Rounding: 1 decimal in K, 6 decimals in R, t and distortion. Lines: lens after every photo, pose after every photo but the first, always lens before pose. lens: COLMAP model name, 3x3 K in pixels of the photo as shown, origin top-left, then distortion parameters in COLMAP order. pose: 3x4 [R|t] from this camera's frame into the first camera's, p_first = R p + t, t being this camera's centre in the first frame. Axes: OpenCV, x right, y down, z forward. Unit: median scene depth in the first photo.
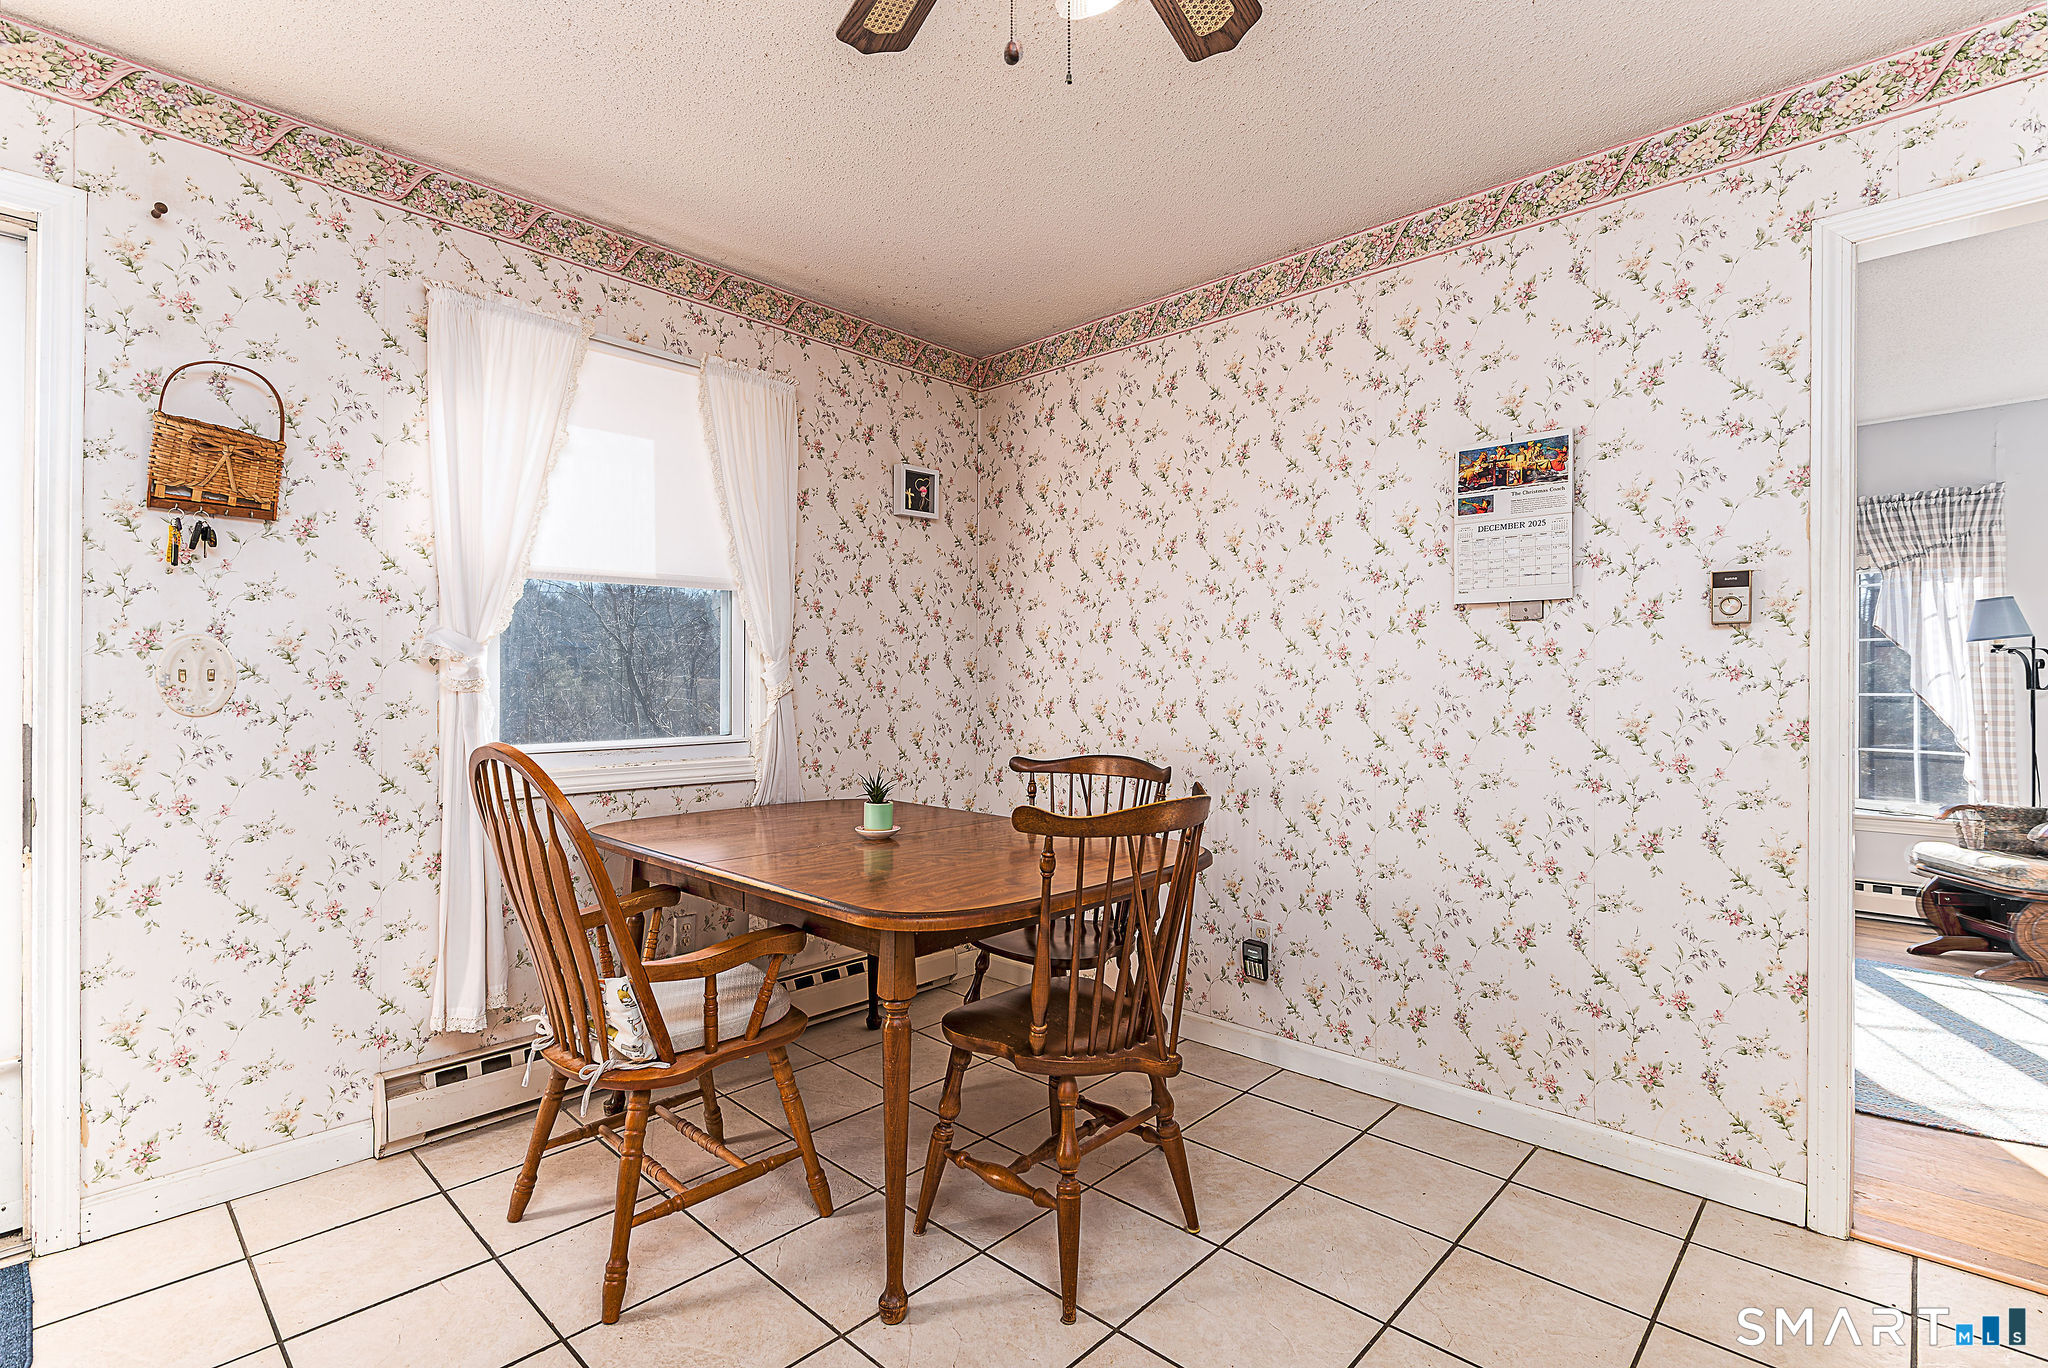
lens RADIAL K [[942.6, 0, 1020.7], [0, 942.6, 675.0], [0, 0, 1]] dist [-0.006410, -0.000104]
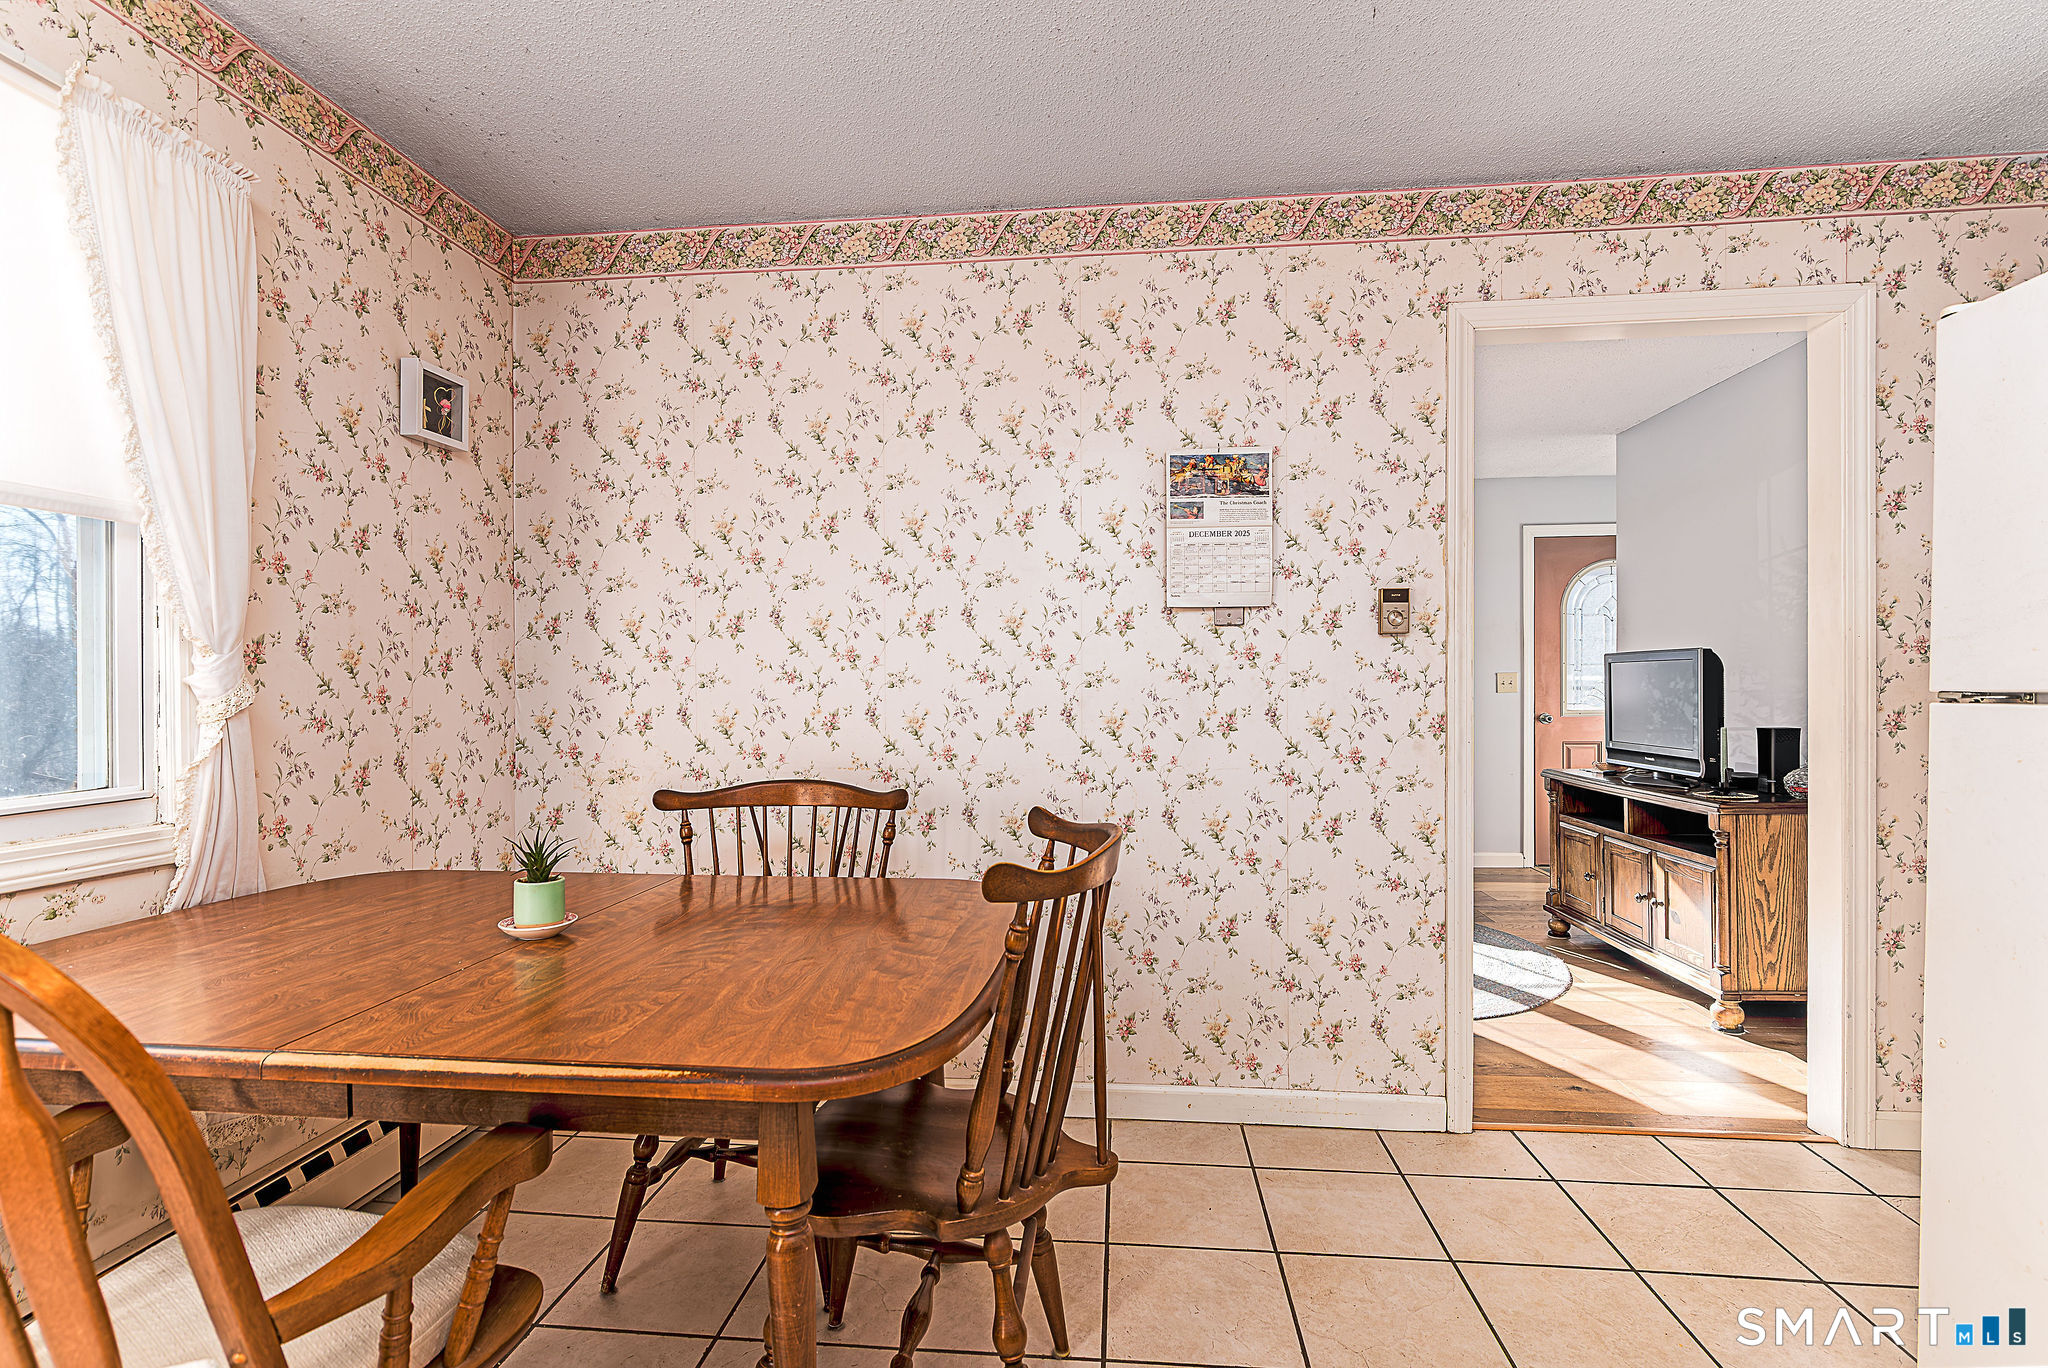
lens RADIAL K [[962.7, 0, 994.2], [0, 962.7, 686.3], [0, 0, 1]] dist [-0.000524, 0.004847]
pose [[0.788043, -0.005946, 0.615591, -0.302067], [0.001172, 0.999966, 0.008158, 0.000460], [-0.615619, -0.005707, 0.788024, 0.291801]]
